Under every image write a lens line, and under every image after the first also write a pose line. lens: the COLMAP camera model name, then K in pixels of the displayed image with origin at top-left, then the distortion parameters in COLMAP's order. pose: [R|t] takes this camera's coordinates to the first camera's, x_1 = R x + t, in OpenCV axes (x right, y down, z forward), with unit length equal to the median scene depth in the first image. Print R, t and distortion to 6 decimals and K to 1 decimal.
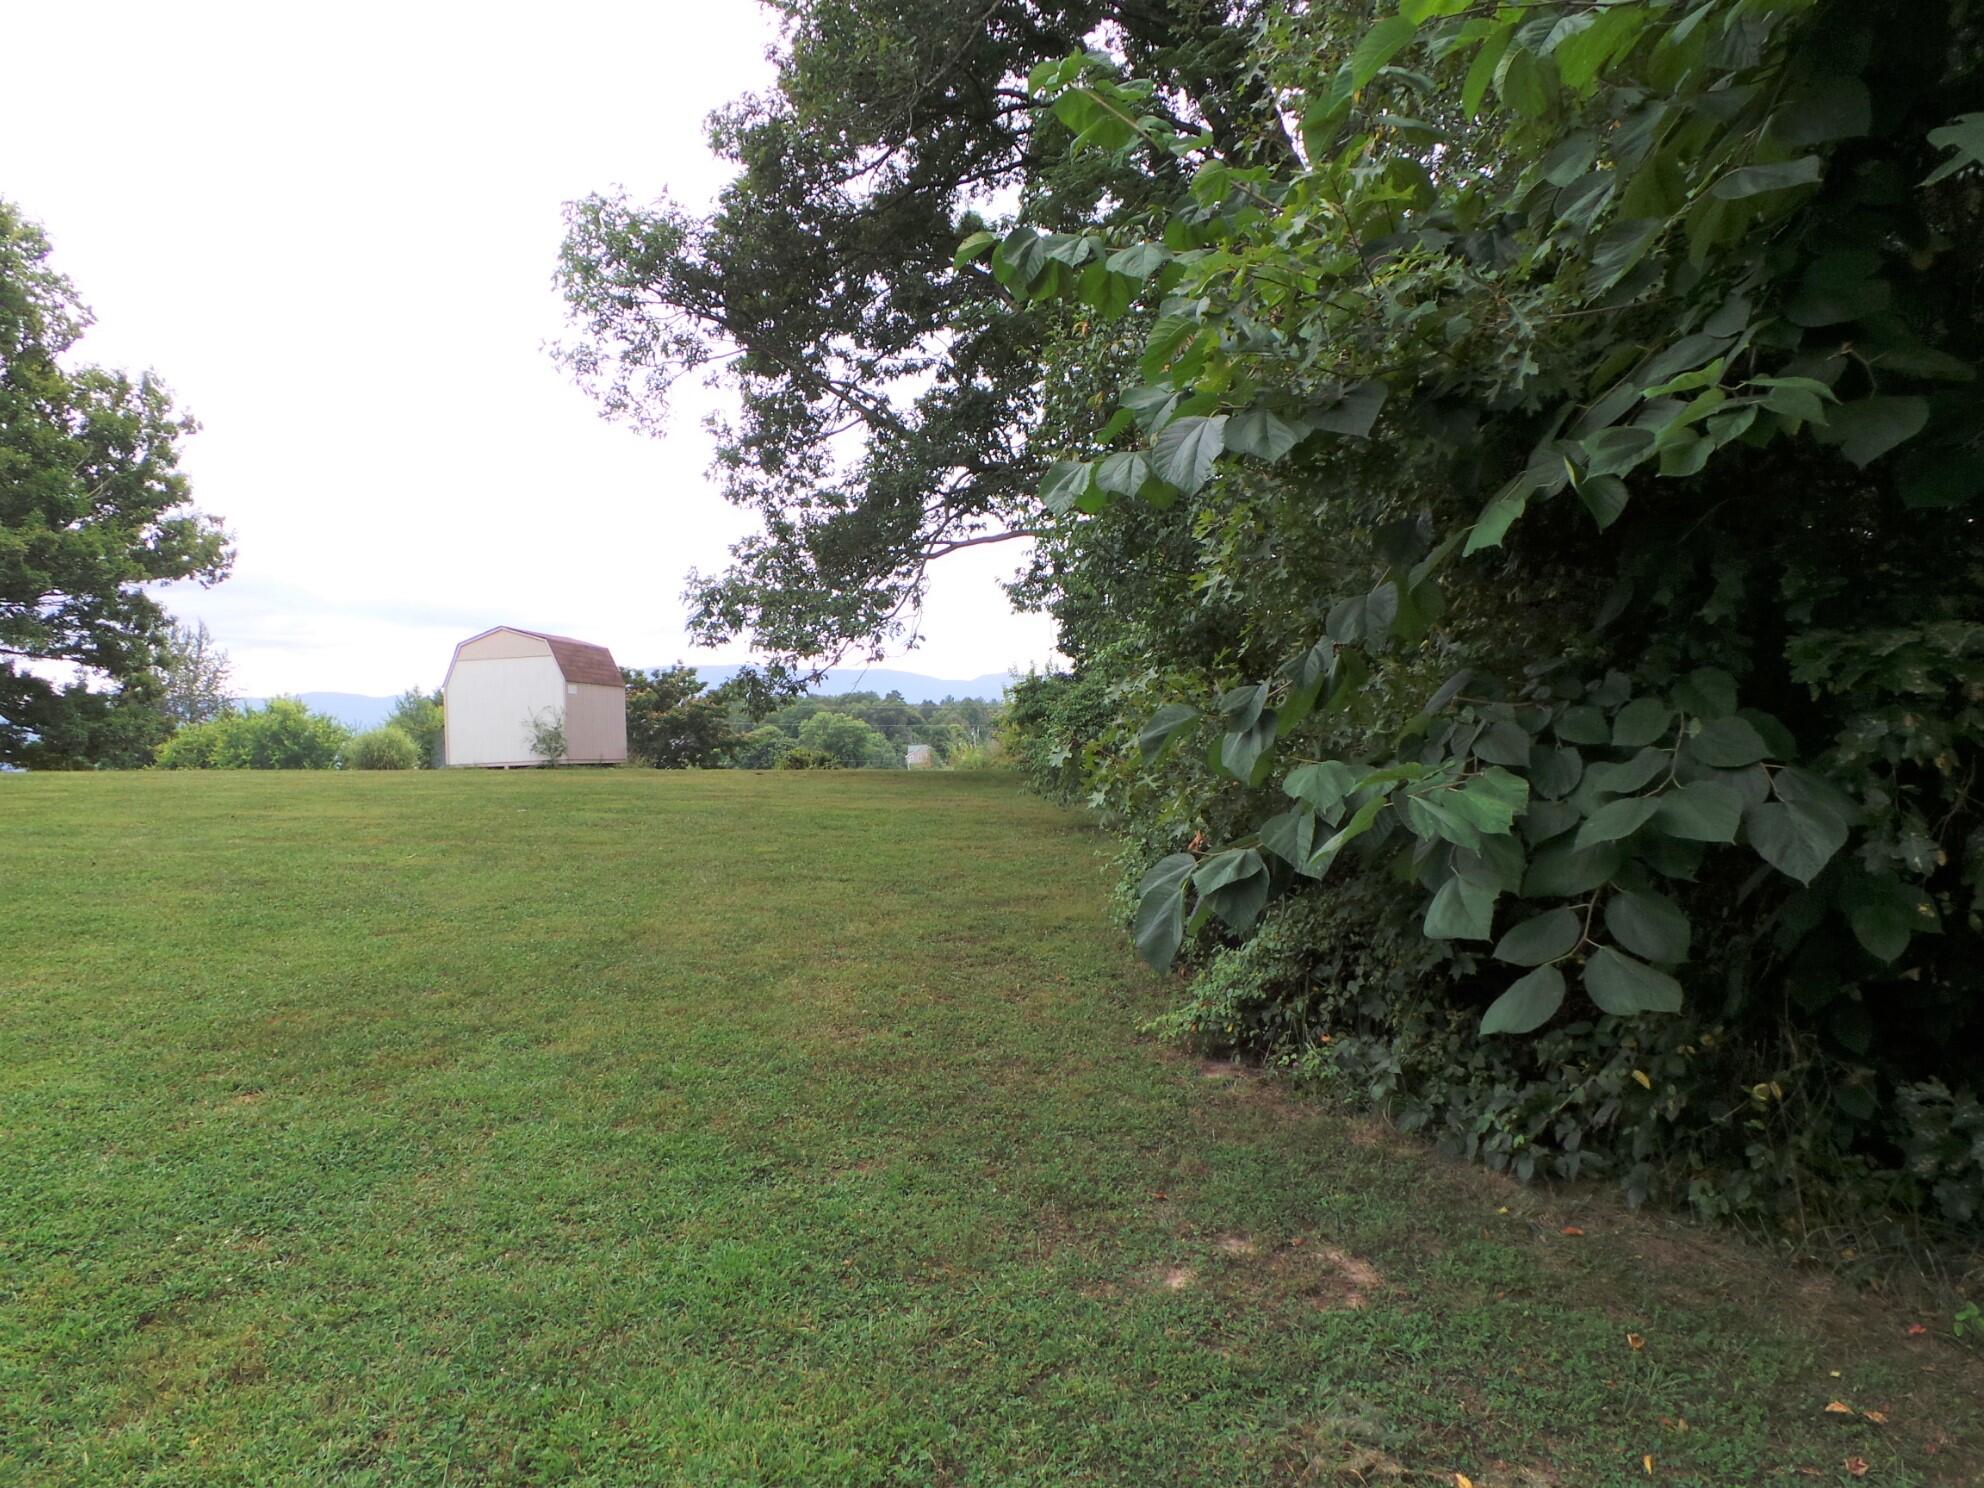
lens RADIAL K [[1372.9, 0, 984.2], [0, 1372.9, 730.1], [0, 0, 1]] dist [0.006738, -0.000812]
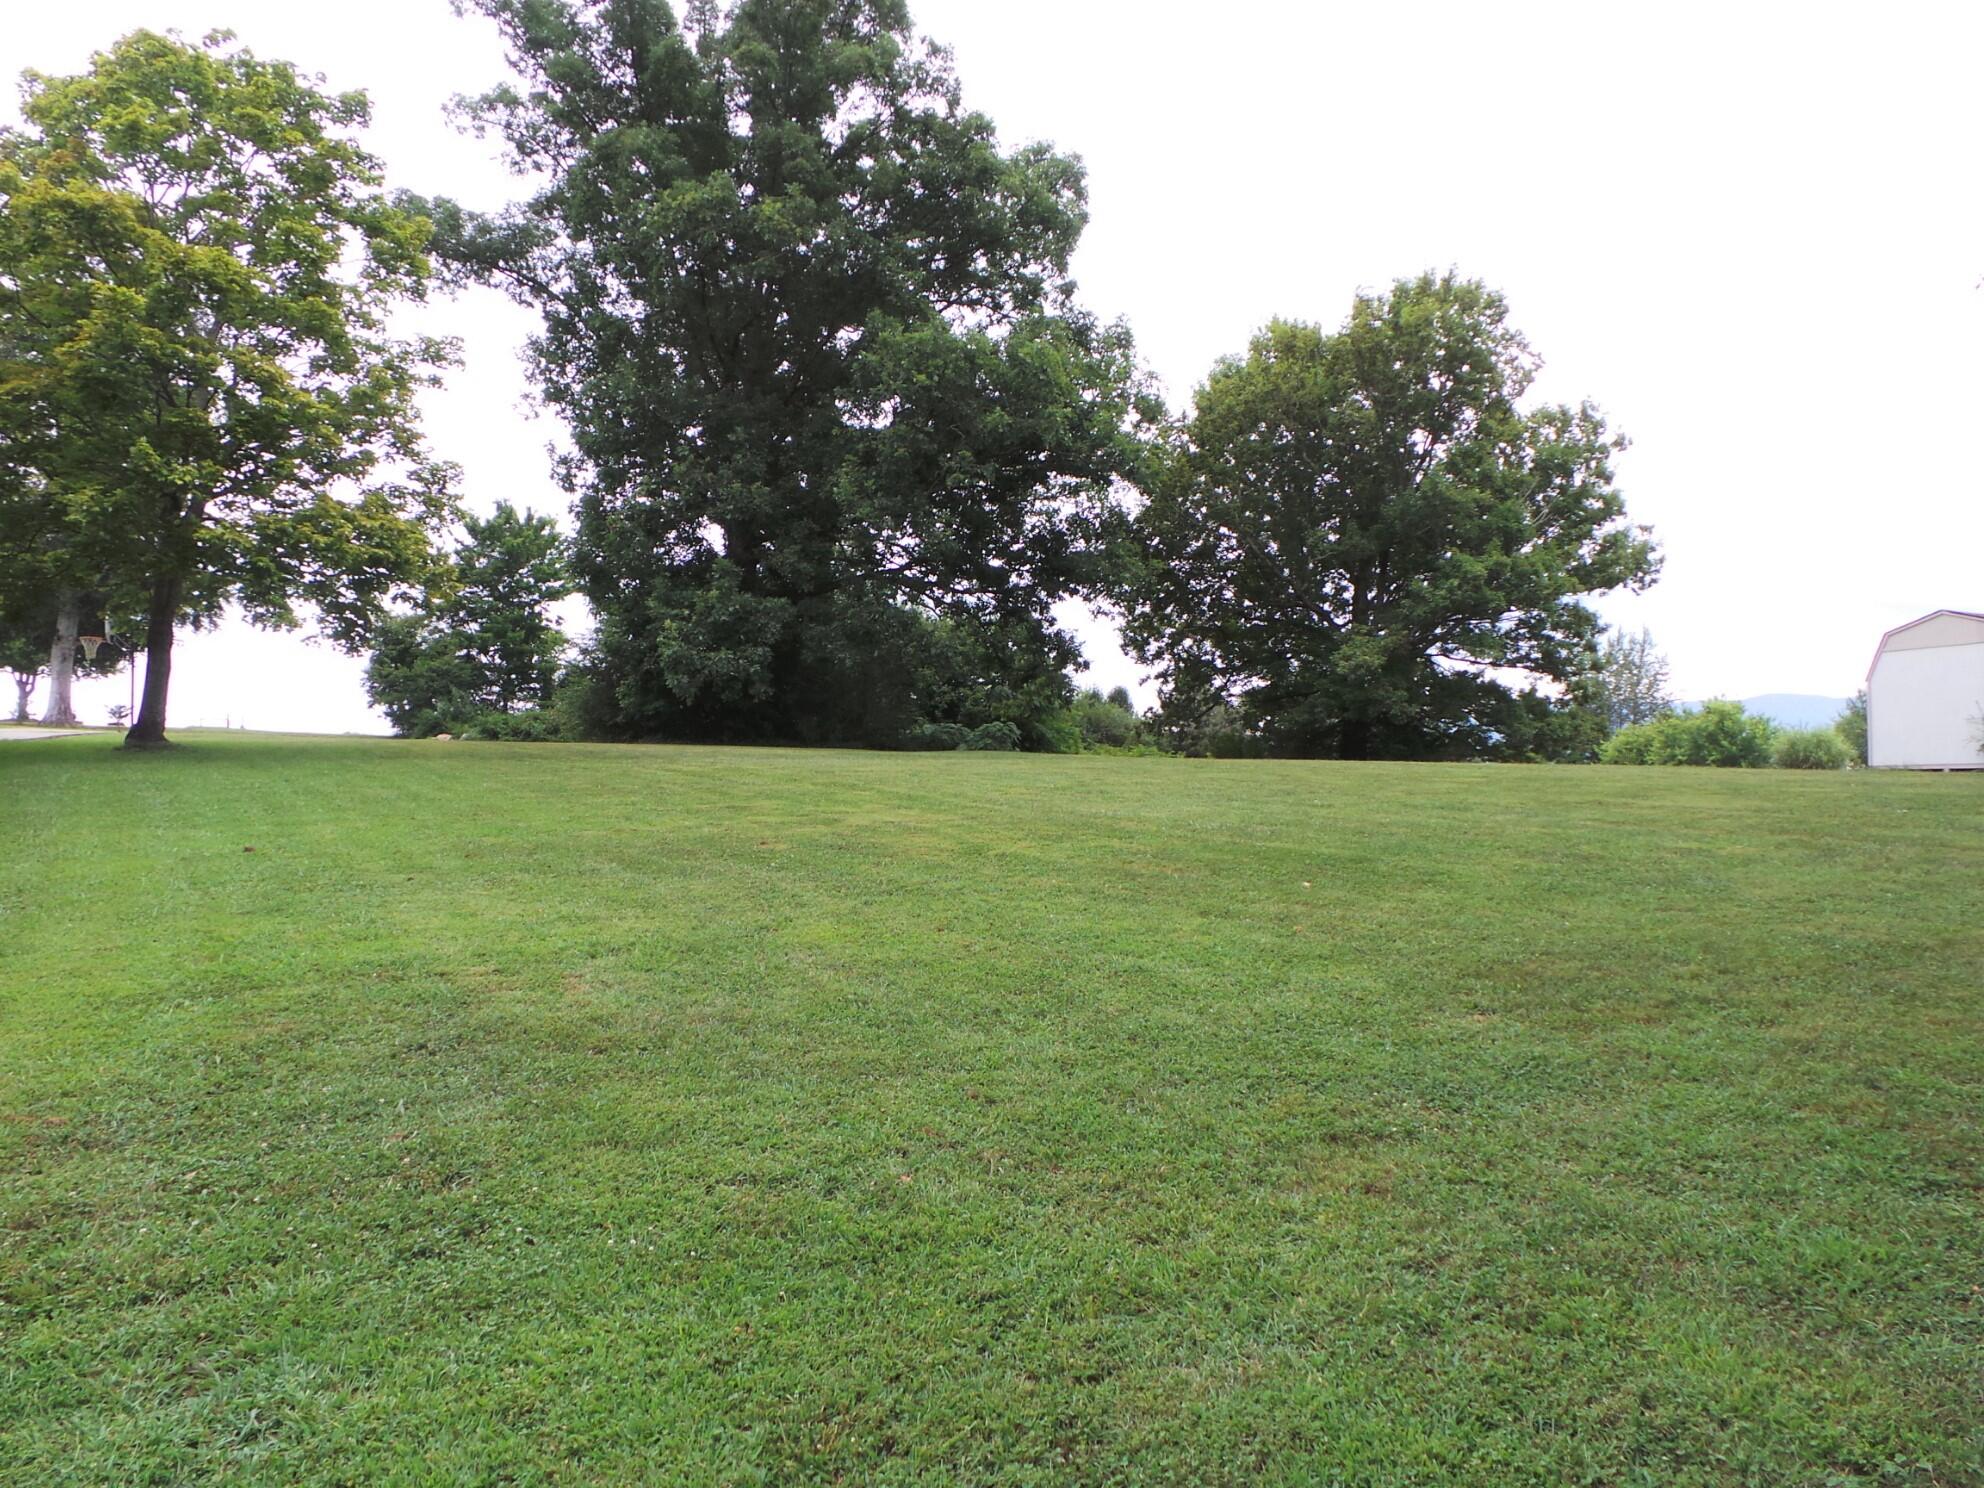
lens RADIAL K [[1372.9, 0, 1000.5], [0, 1372.9, 743.1], [0, 0, 1]] dist [0.006738, -0.000812]
pose [[0.570380, 0.008839, -0.821333, 0.023962], [-0.002556, 0.999956, 0.008986, 0.002324], [0.821377, -0.003026, 0.570378, -0.002637]]
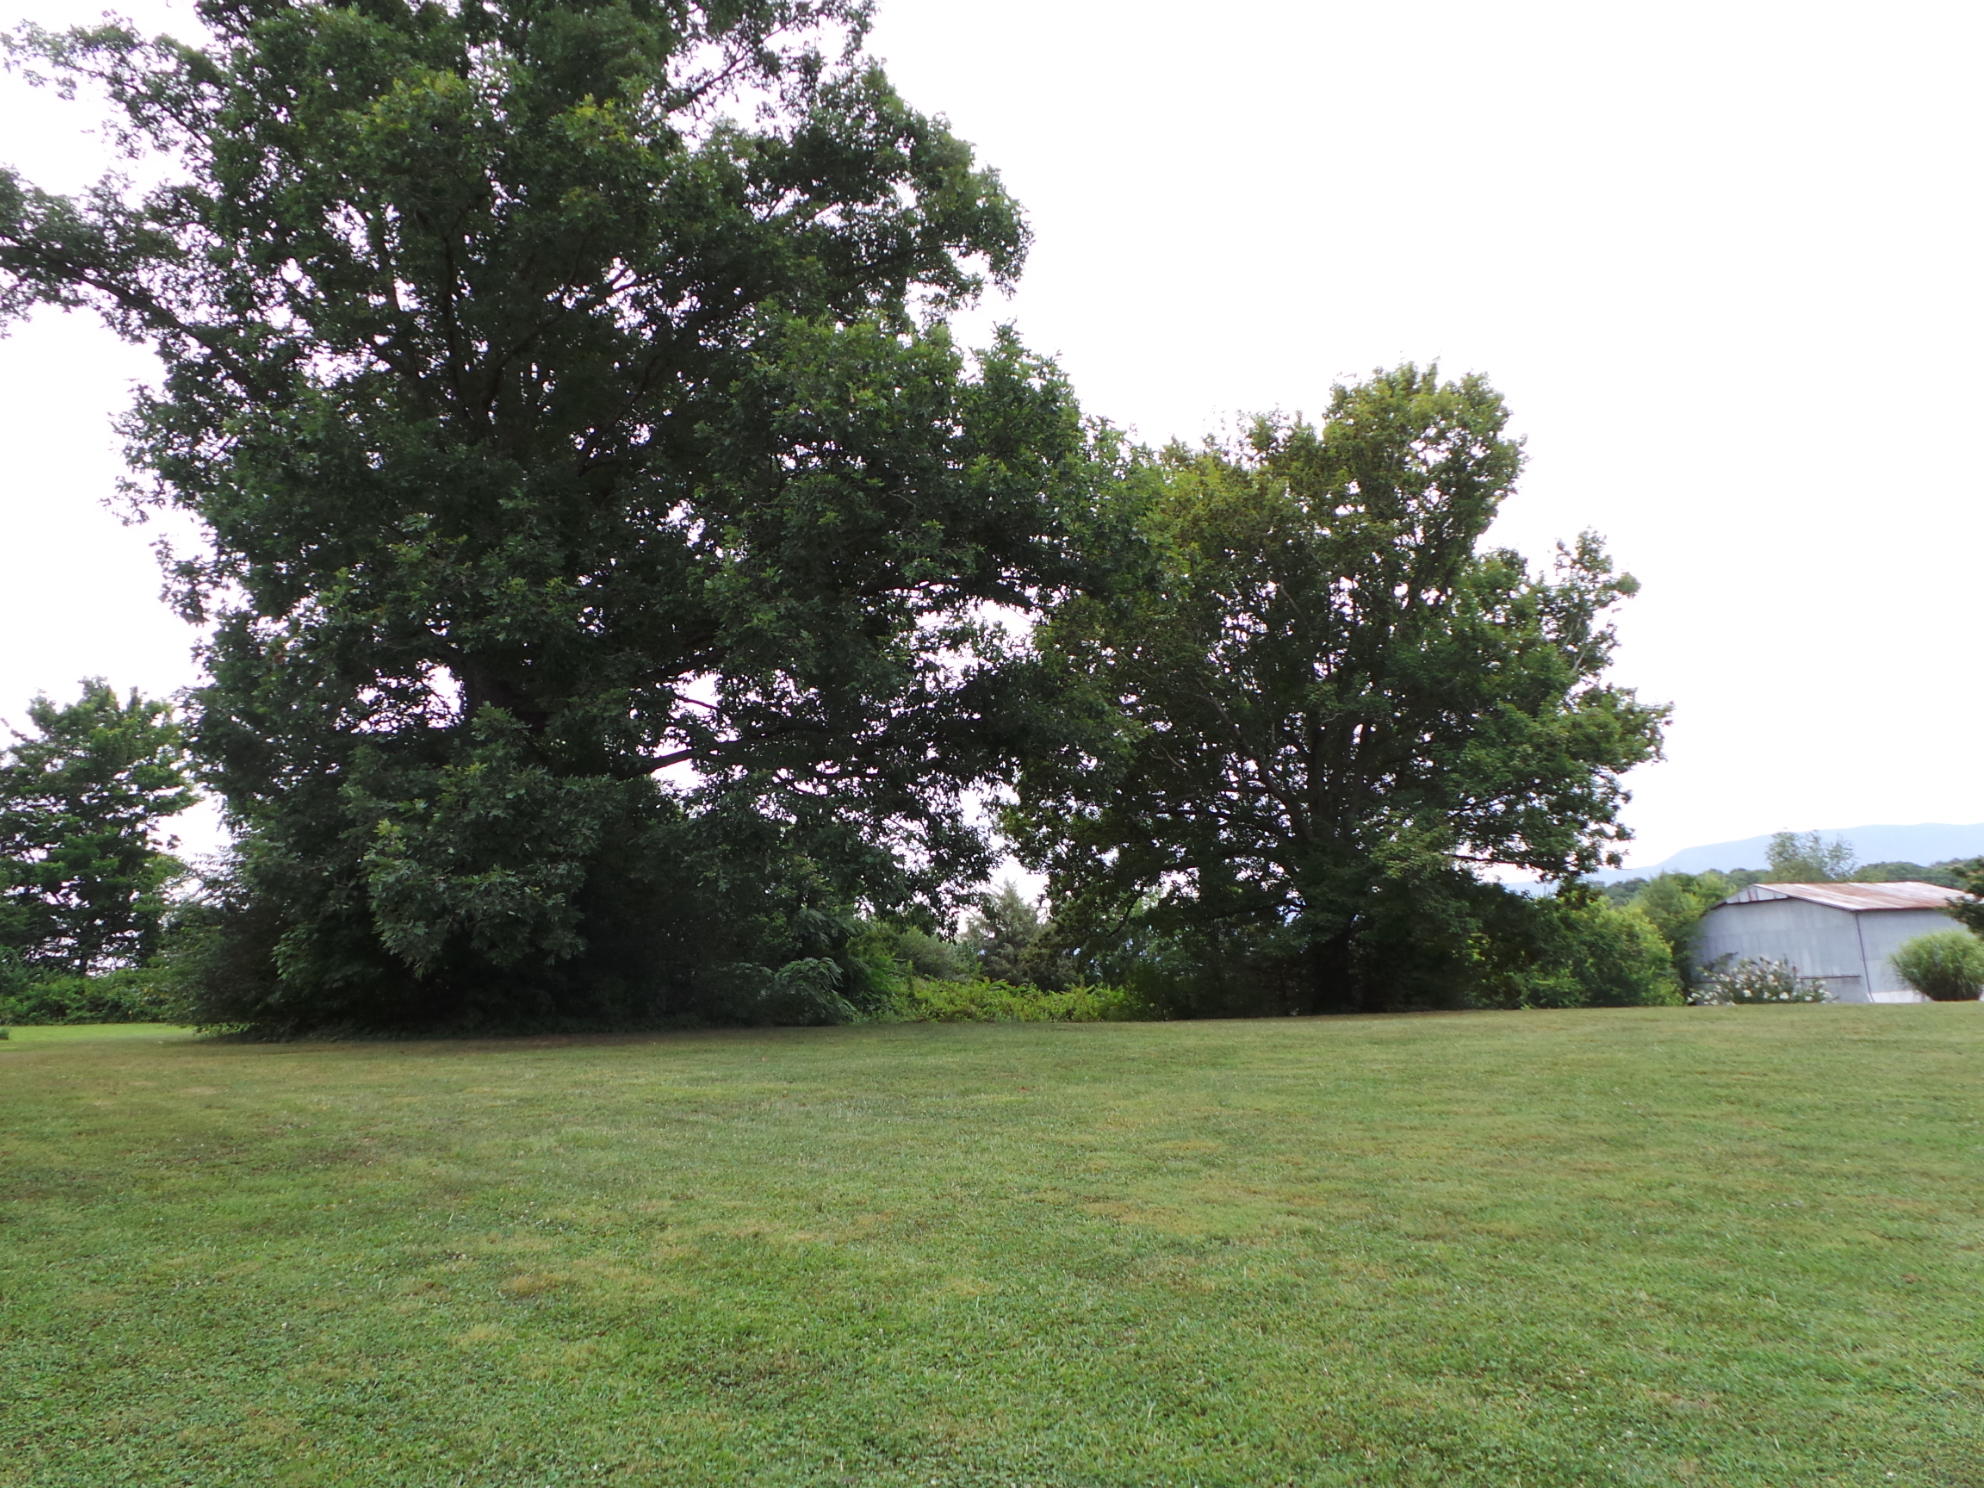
lens RADIAL K [[1372.9, 0, 994.9], [0, 1372.9, 739.8], [0, 0, 1]] dist [0.006738, -0.000812]
pose [[0.736112, -0.126484, -0.664937, -0.295465], [0.040749, 0.988884, -0.142995, -0.015944], [0.675633, 0.078165, 0.733083, 0.099958]]
